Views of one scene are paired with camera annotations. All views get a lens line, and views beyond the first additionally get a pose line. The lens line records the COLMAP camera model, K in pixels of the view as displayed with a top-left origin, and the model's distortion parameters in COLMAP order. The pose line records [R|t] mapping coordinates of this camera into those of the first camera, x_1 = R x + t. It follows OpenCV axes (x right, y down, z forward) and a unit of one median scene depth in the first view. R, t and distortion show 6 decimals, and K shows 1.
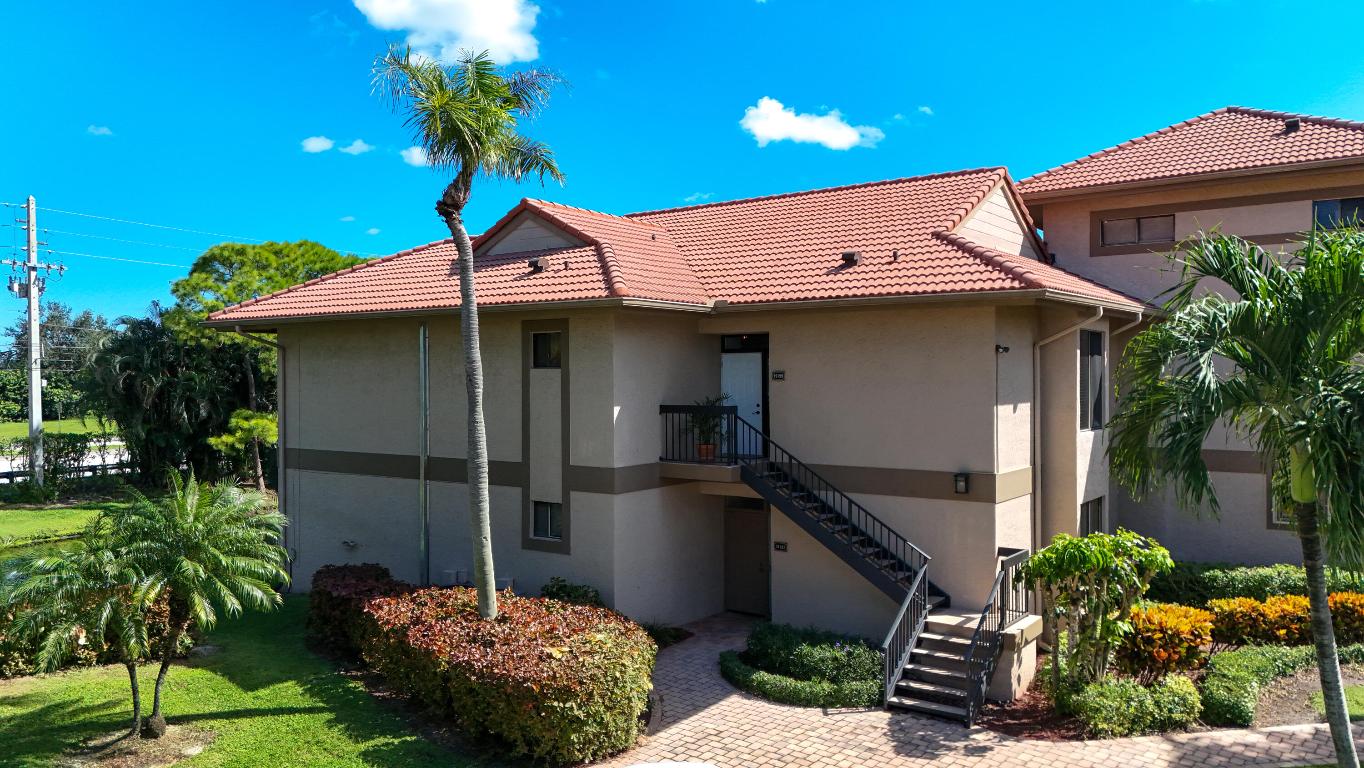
lens RADIAL K [[1009.2, 0, 681.0], [0, 1009.2, 384.4], [0, 0, 1]] dist [0.043732, -0.029649]
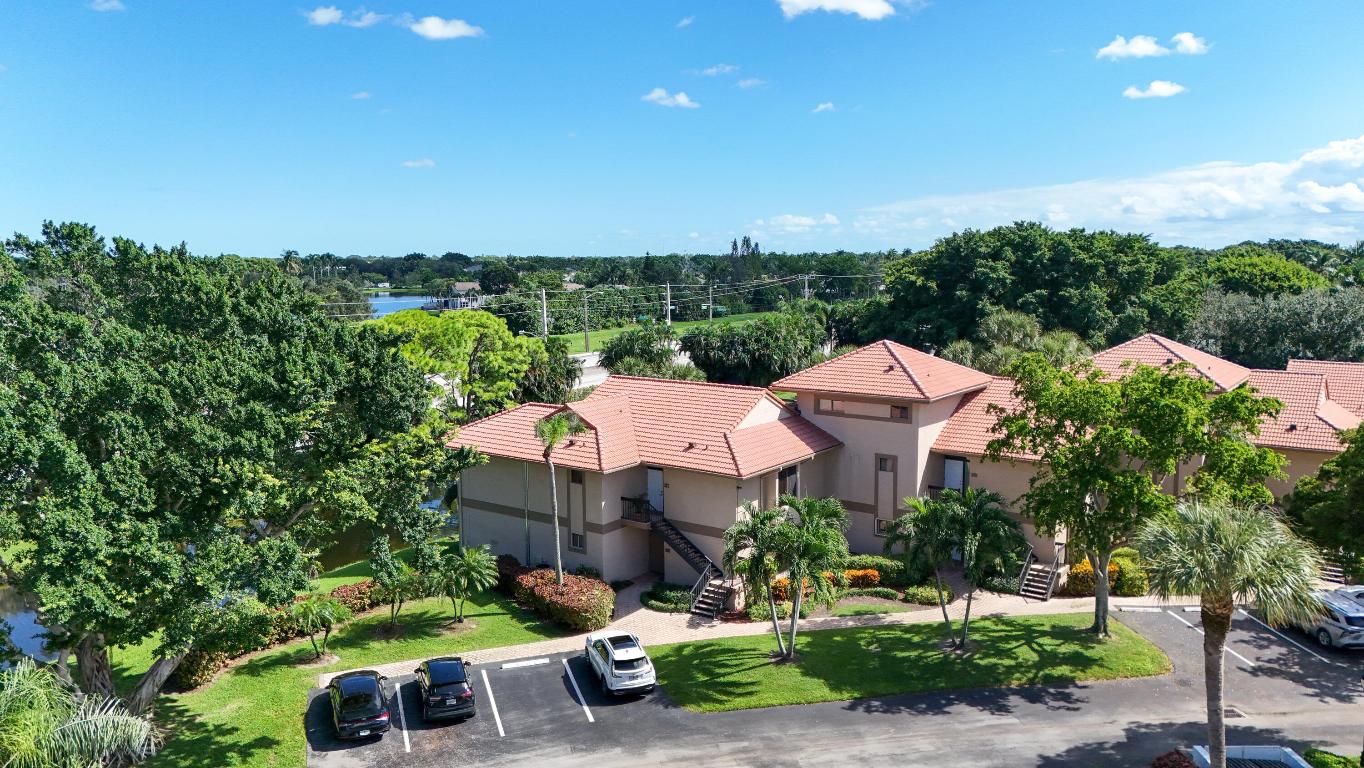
lens RADIAL K [[1009.2, 0, 682.3], [0, 1009.2, 383.1], [0, 0, 1]] dist [0.043732, -0.029649]
pose [[0.999819, -0.004575, -0.018460, 0.227131], [0.006801, 0.992460, 0.122379, -0.713548], [0.017761, -0.122483, 0.992312, -1.867054]]
